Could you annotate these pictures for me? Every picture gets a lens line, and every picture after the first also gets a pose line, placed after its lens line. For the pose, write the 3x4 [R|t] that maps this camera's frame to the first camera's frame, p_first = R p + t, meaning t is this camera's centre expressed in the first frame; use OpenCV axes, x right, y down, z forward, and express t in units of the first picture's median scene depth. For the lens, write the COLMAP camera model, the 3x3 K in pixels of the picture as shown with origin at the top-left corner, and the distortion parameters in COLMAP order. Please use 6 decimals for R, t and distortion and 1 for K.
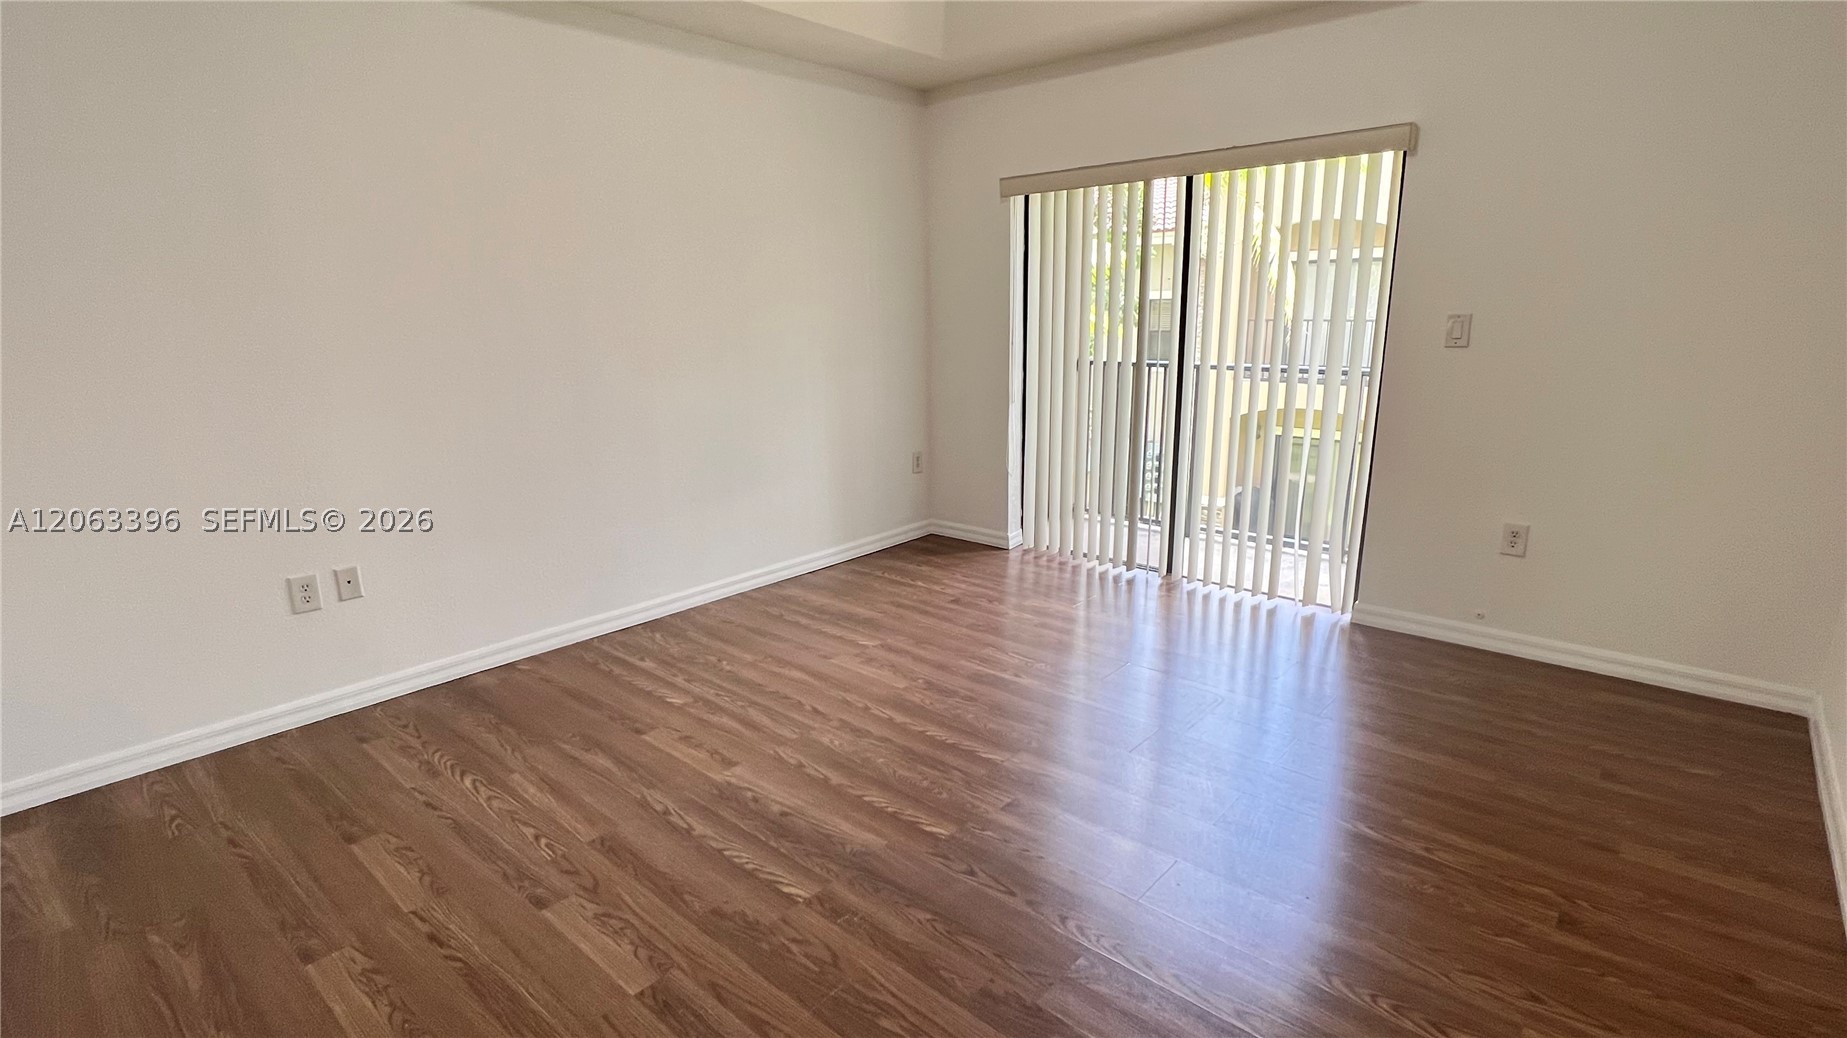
lens RADIAL K [[878.4, 0, 916.4], [0, 878.4, 515.6], [0, 0, 1]] dist [0.001847, 0.000040]
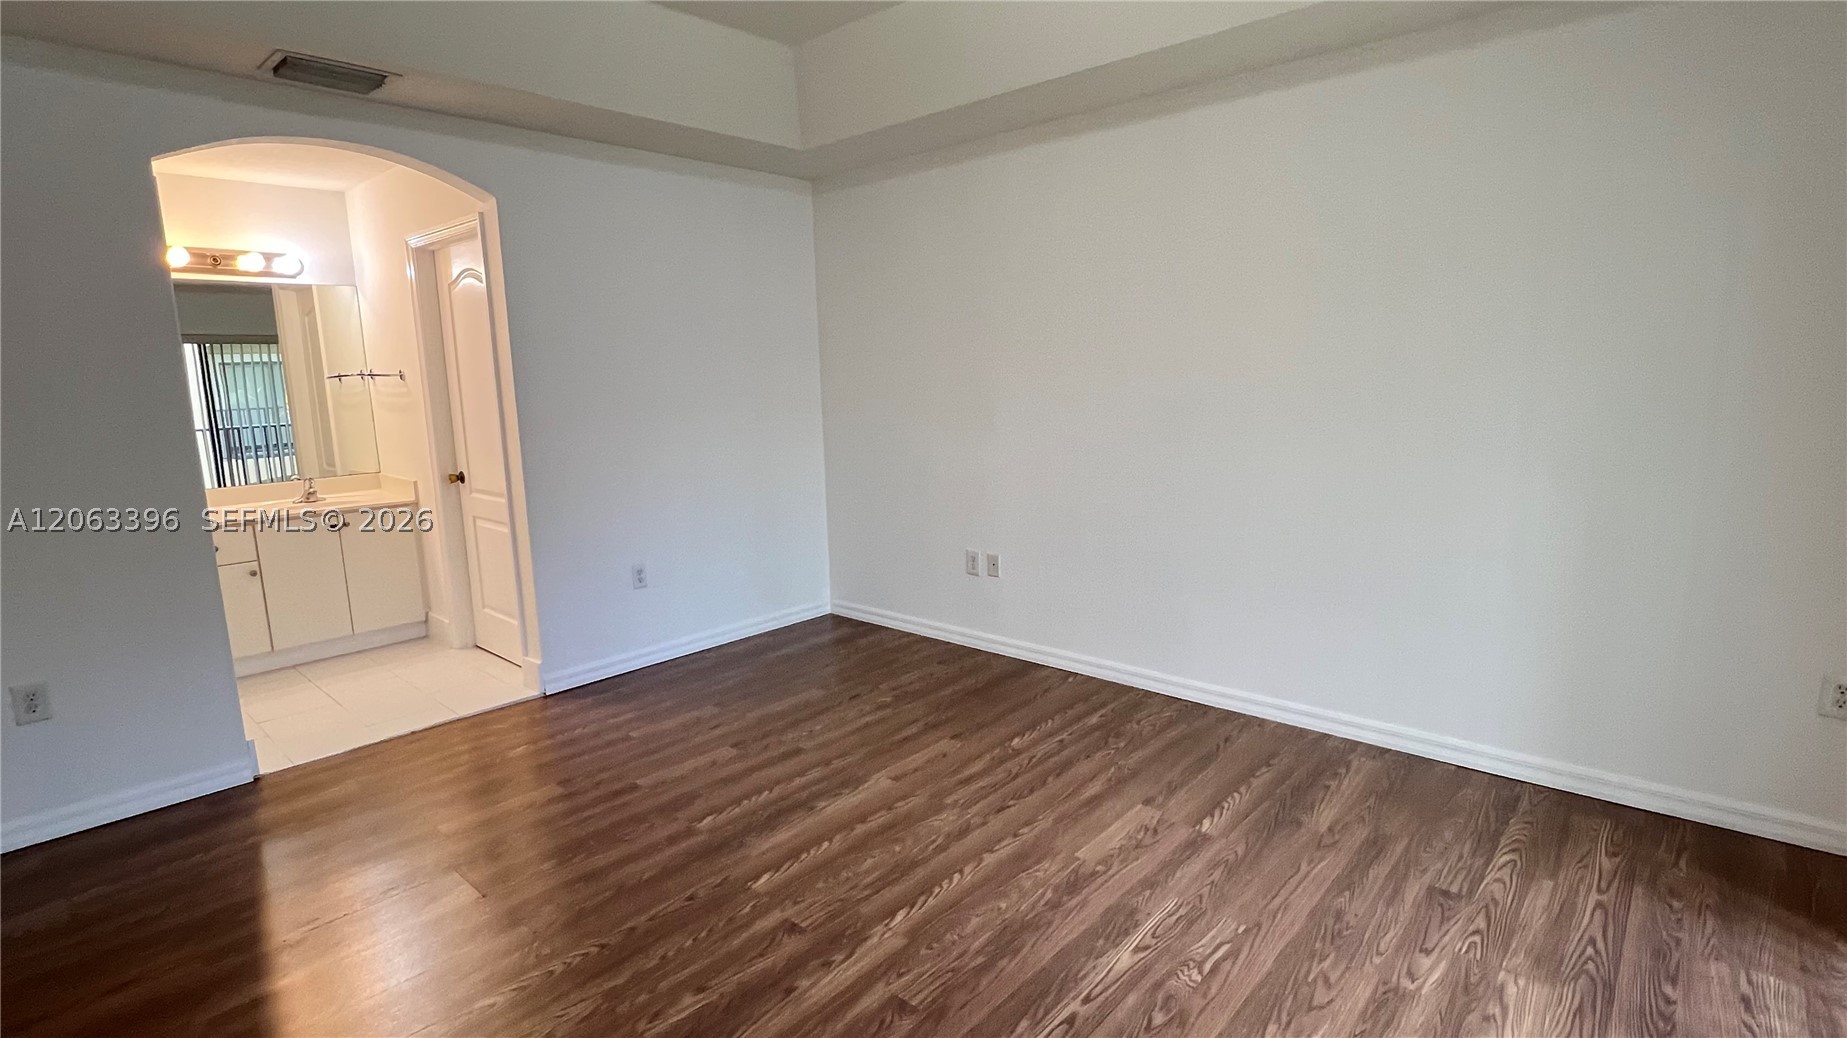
lens RADIAL K [[878.4, 0, 912.2], [0, 878.4, 516.8], [0, 0, 1]] dist [0.001847, 0.000040]
pose [[-0.009906, 0.175403, -0.984447, 0.837098], [-0.208524, 0.962489, 0.173589, -0.243712], [0.977967, 0.207000, 0.027041, 0.894849]]
